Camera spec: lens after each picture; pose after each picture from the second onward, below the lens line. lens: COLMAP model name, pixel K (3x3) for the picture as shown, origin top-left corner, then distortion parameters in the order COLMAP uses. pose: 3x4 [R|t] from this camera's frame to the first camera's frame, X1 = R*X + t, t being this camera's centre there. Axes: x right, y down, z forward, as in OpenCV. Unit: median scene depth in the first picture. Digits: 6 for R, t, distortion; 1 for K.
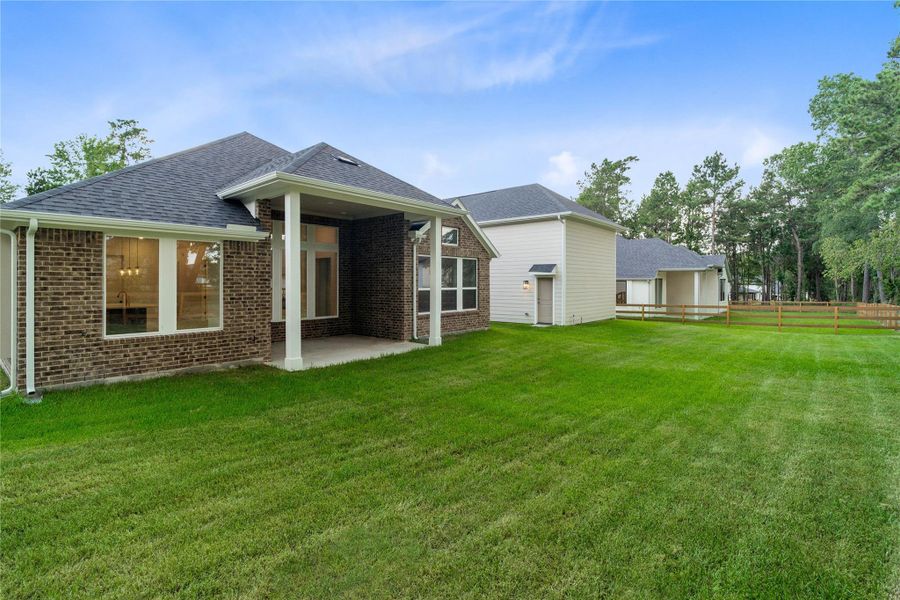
lens RADIAL K [[425.1, 0, 456.9], [0, 425.1, 284.1], [0, 0, 1]] dist [-0.010797, 0.005452]
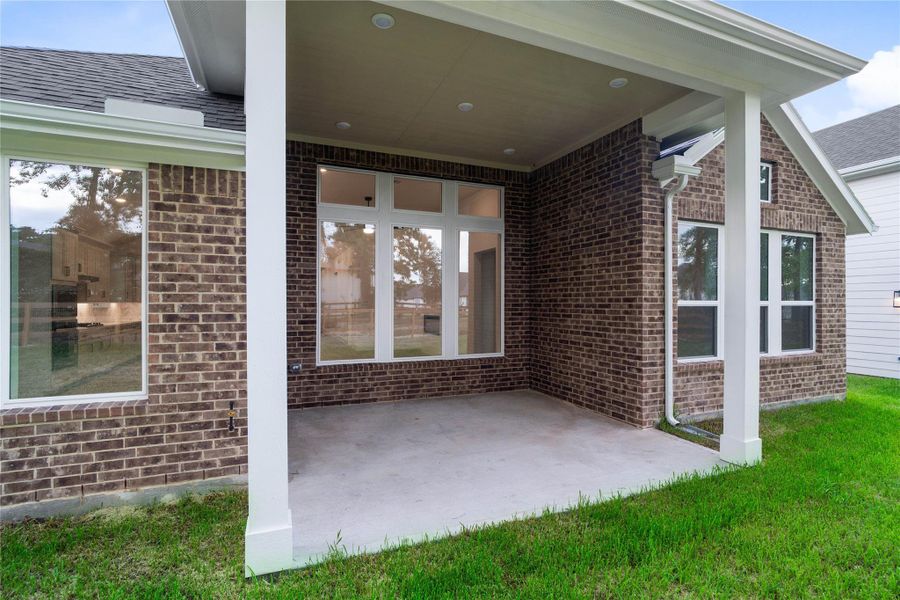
lens RADIAL K [[425.1, 0, 446.8], [0, 425.1, 302.1], [0, 0, 1]] dist [-0.010797, 0.005452]
pose [[0.873396, -0.000102, -0.487011, -0.088801], [-0.002807, 0.999982, -0.005244, 0.014595], [0.487003, 0.005947, 0.873380, 0.540018]]
